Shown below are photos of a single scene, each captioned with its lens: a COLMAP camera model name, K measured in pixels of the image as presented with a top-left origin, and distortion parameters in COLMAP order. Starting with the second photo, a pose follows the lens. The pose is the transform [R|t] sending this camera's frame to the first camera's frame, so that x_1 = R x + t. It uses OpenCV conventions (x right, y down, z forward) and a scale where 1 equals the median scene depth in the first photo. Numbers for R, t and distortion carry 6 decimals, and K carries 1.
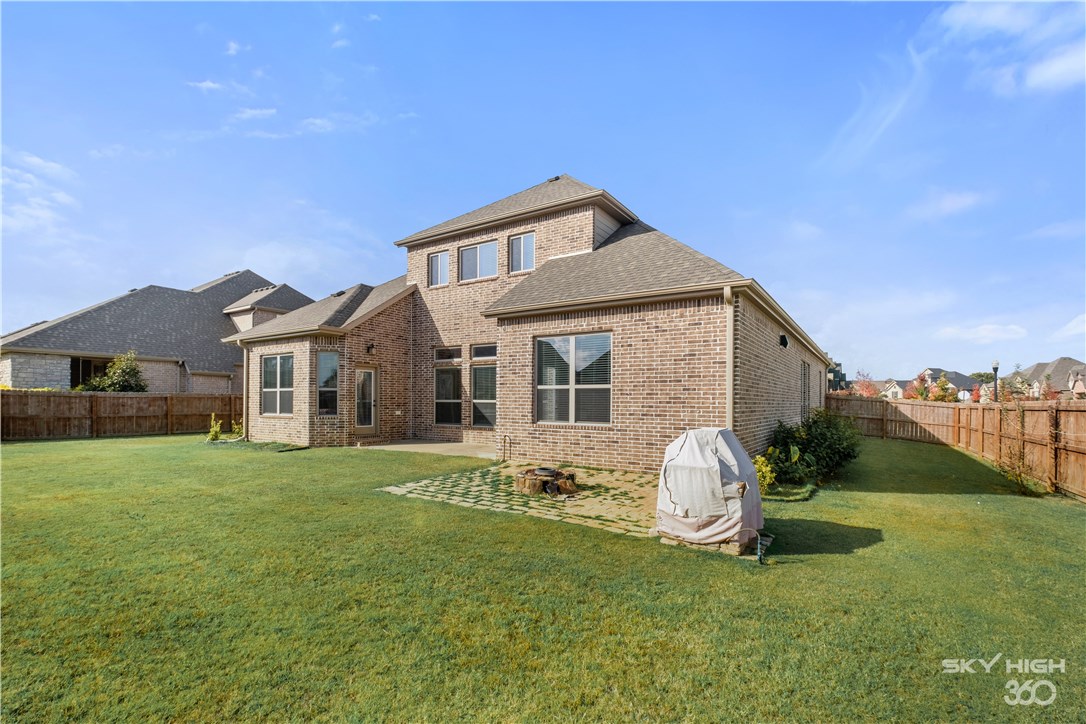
lens RADIAL K [[500.6, 0, 545.8], [0, 500.6, 408.3], [0, 0, 1]] dist [0.001779, -0.000087]
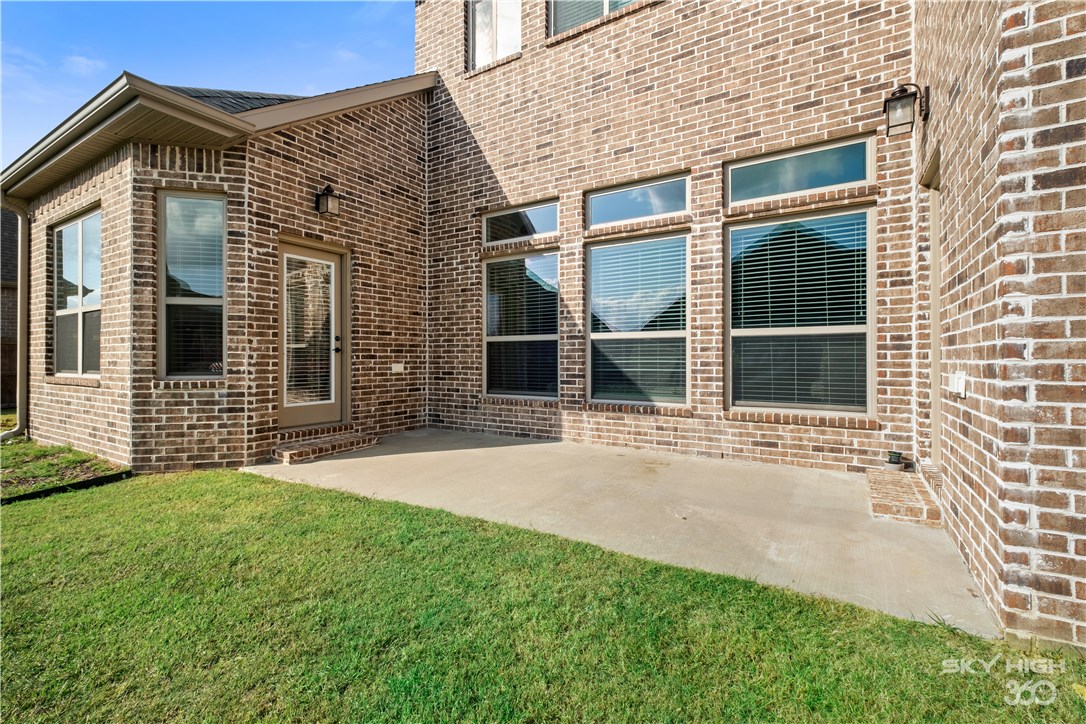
lens RADIAL K [[469.0, 0, 543.9], [0, 469.0, 359.7], [0, 0, 1]] dist [0.012897, -0.002199]
pose [[0.999688, -0.008101, 0.023643, -0.190327], [0.008335, 0.999917, -0.009805, 0.007135], [-0.023562, 0.009999, 0.999672, 0.632040]]
